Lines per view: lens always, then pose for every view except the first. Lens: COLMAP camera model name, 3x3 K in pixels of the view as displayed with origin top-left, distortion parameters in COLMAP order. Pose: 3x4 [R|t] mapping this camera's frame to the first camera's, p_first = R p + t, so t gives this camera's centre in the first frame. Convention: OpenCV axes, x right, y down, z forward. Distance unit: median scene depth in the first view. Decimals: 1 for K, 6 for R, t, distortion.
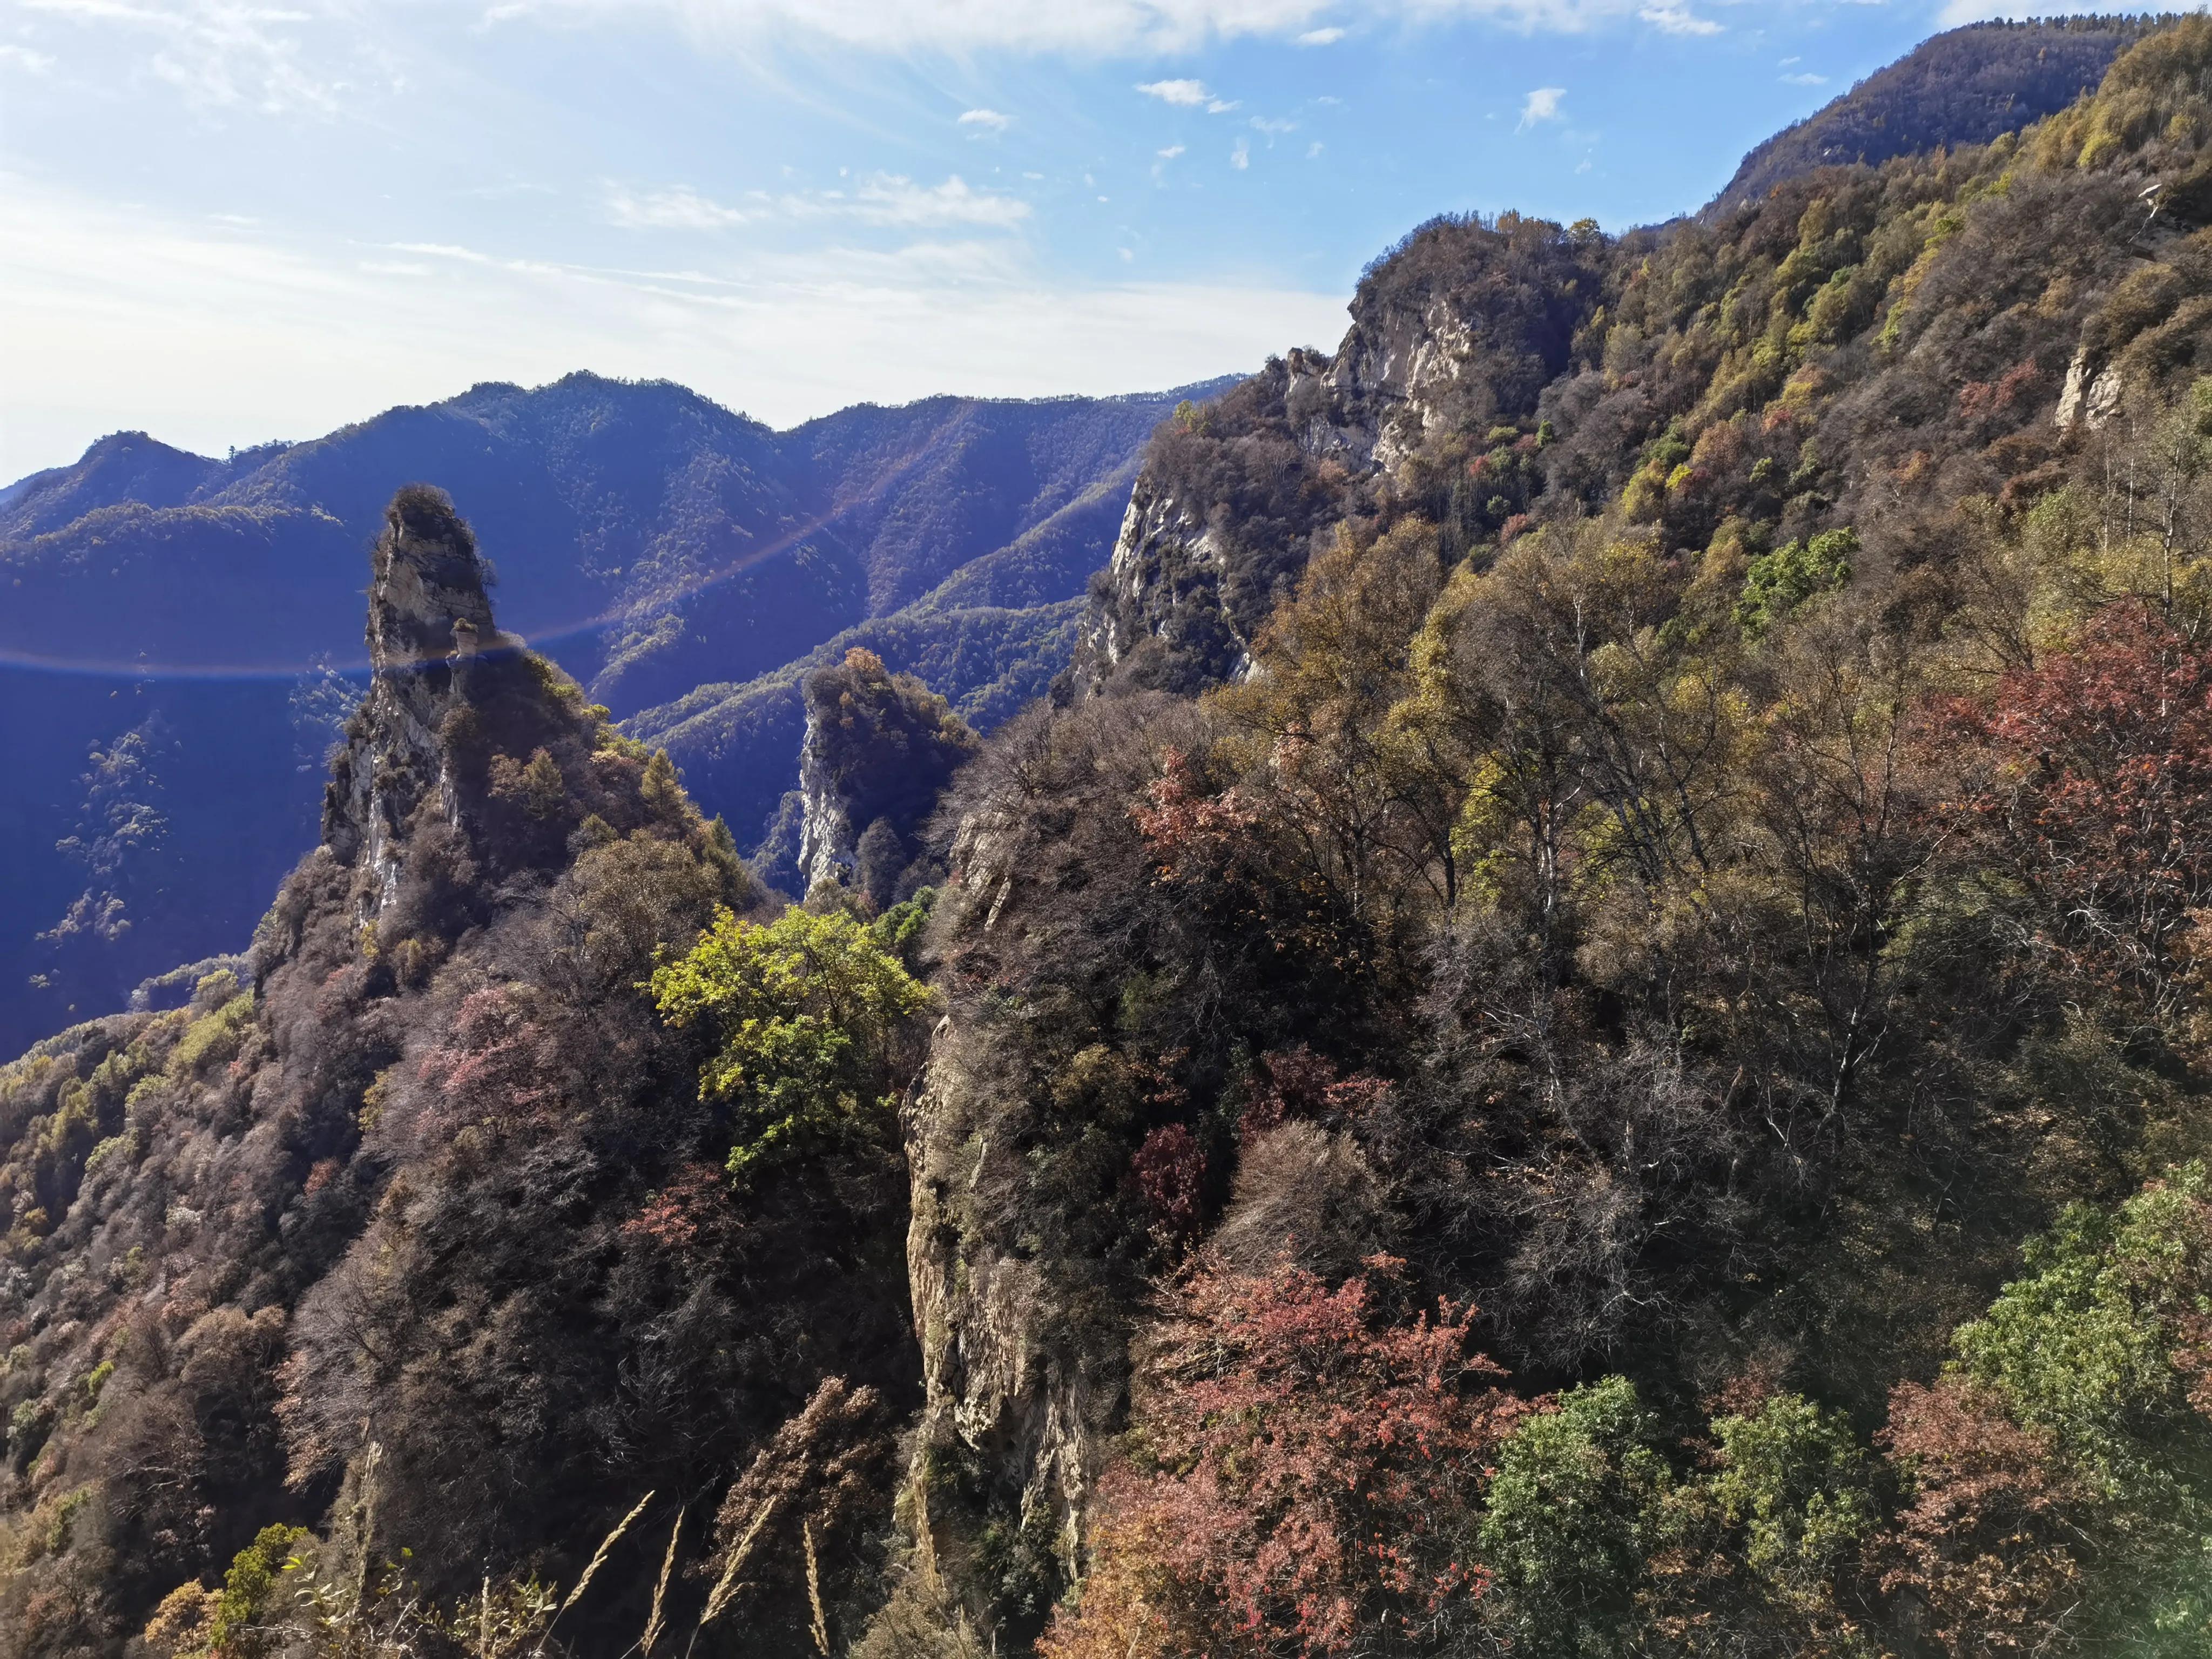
lens RADIAL K [[1738.8, 0, 1125.6], [0, 1738.8, 872.5], [0, 0, 1]] dist [0.123761, -0.098907]
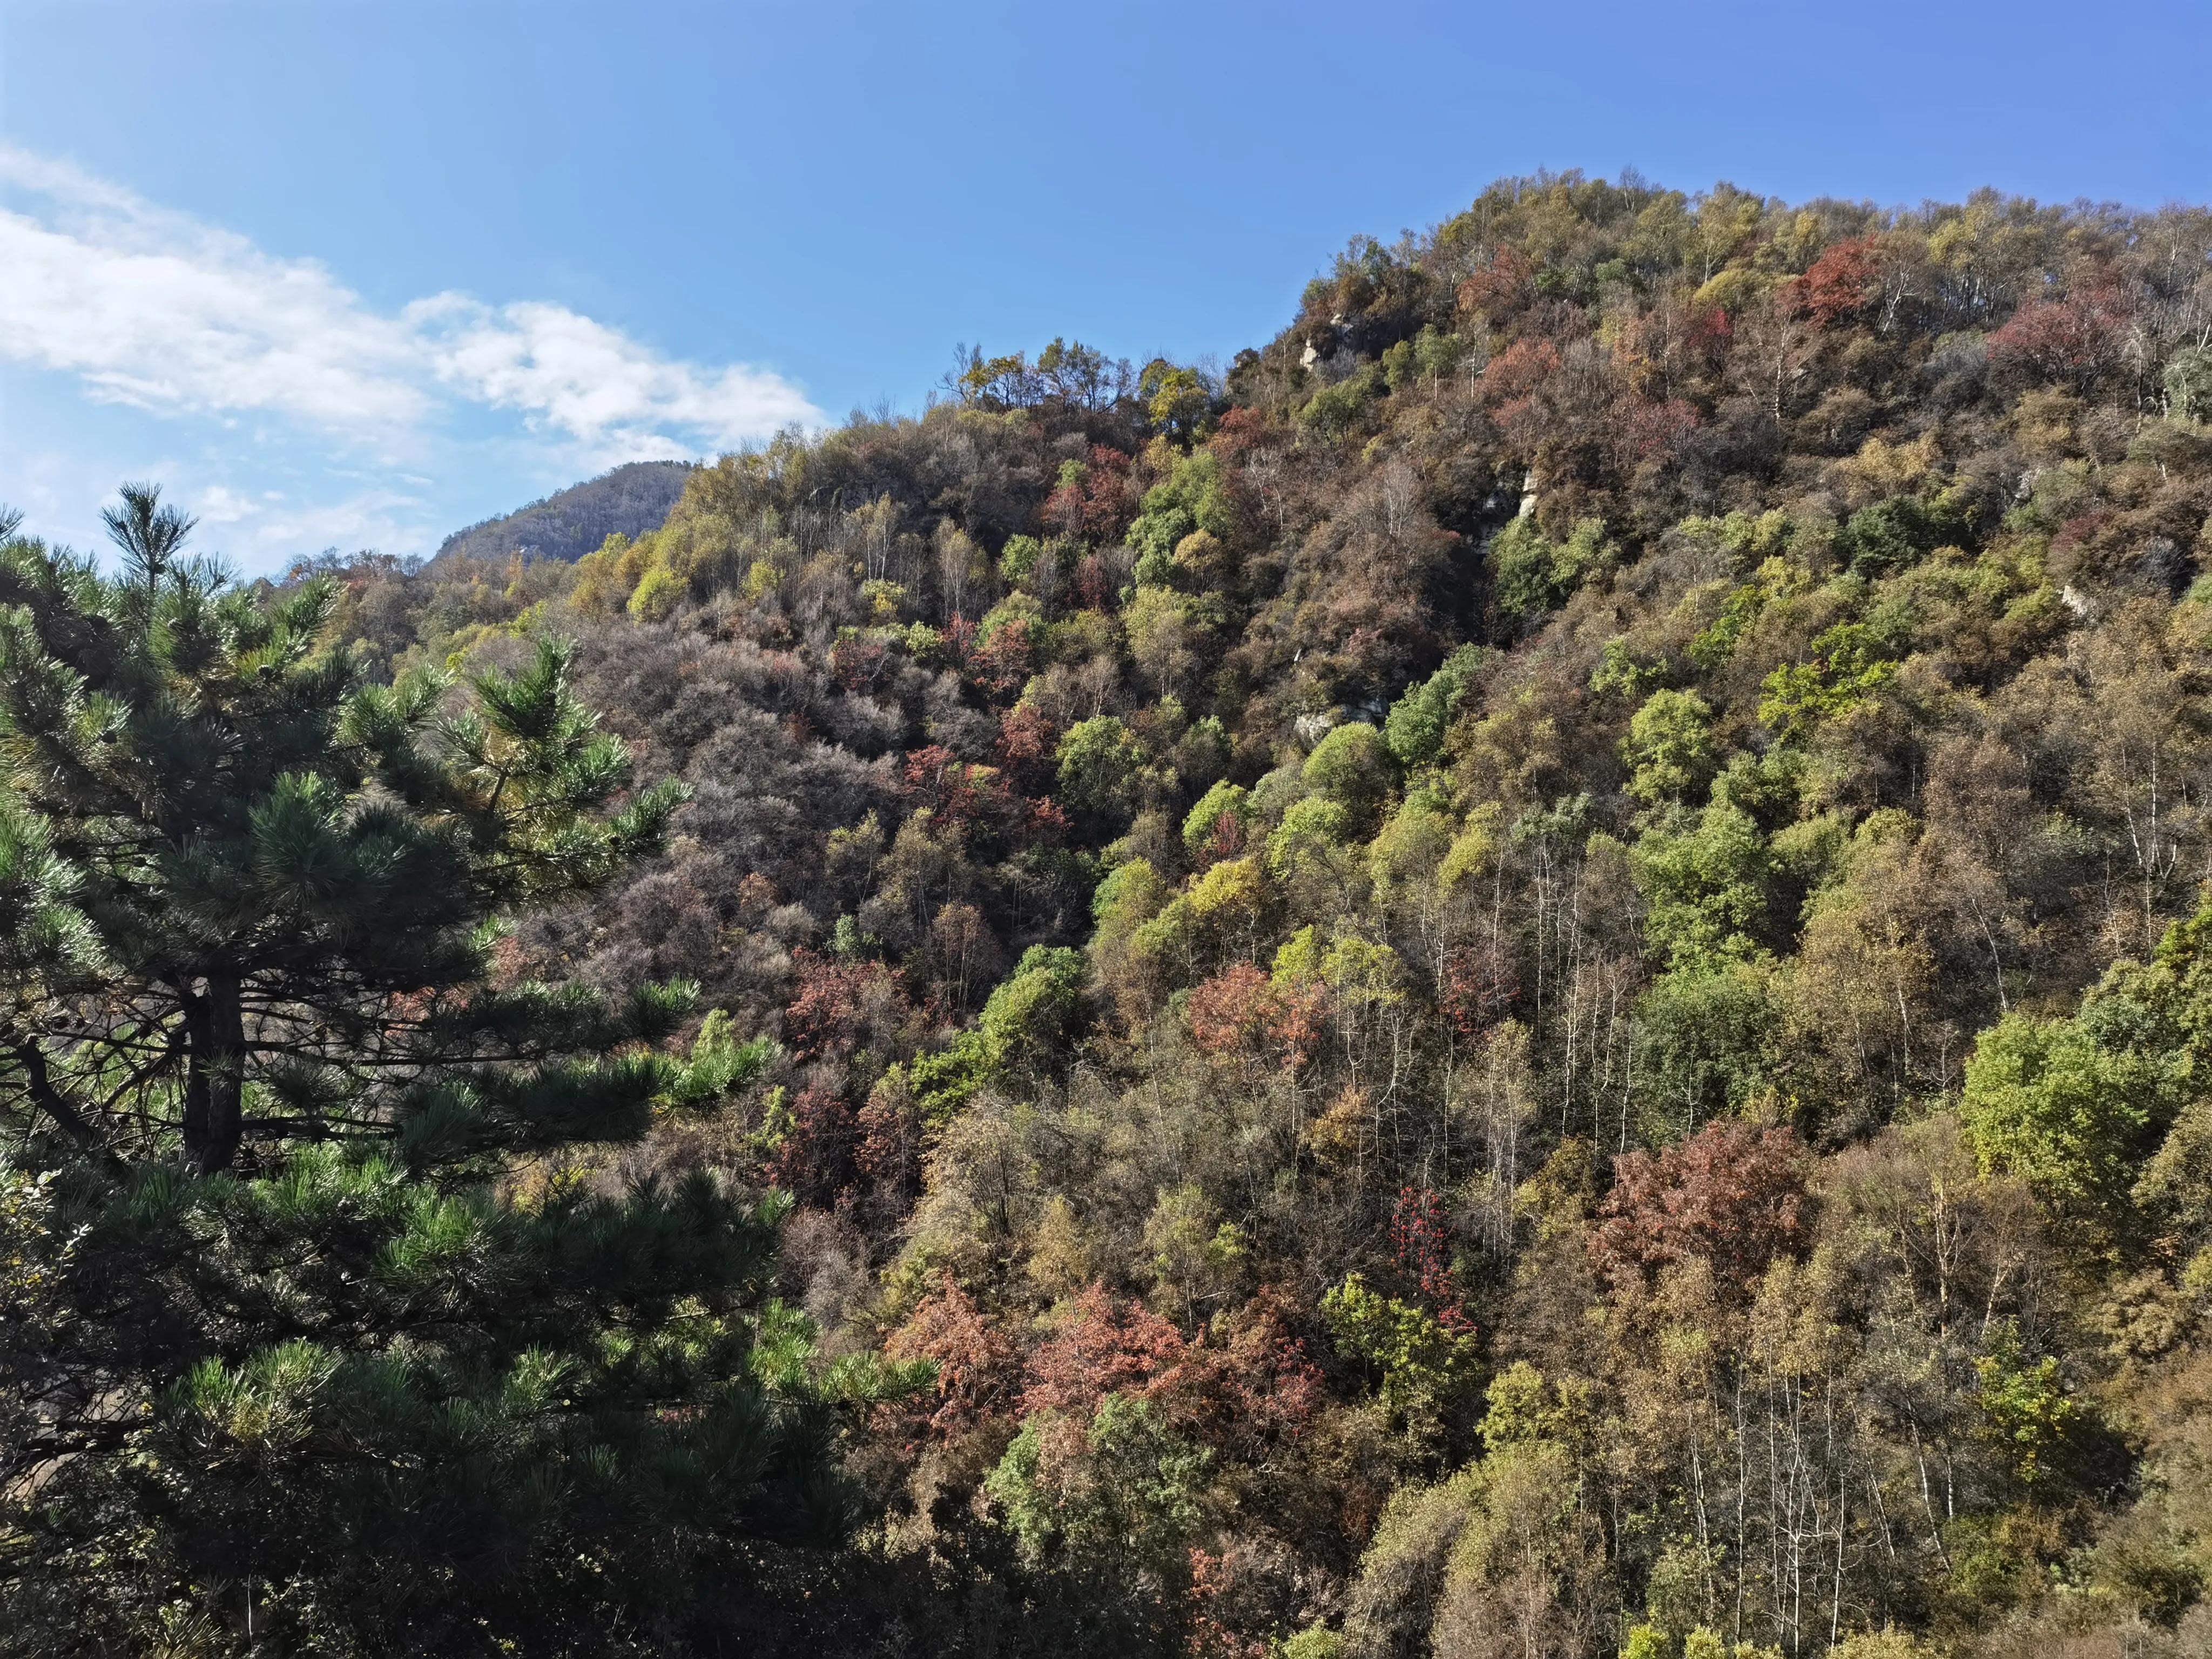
lens RADIAL K [[1738.8, 0, 1105.6], [0, 1738.8, 831.5], [0, 0, 1]] dist [0.123761, -0.098907]
pose [[0.790810, 0.066542, 0.608434, 0.289279], [0.069124, 0.978003, -0.196804, -0.181695], [-0.608146, 0.197692, 0.768815, 0.433297]]
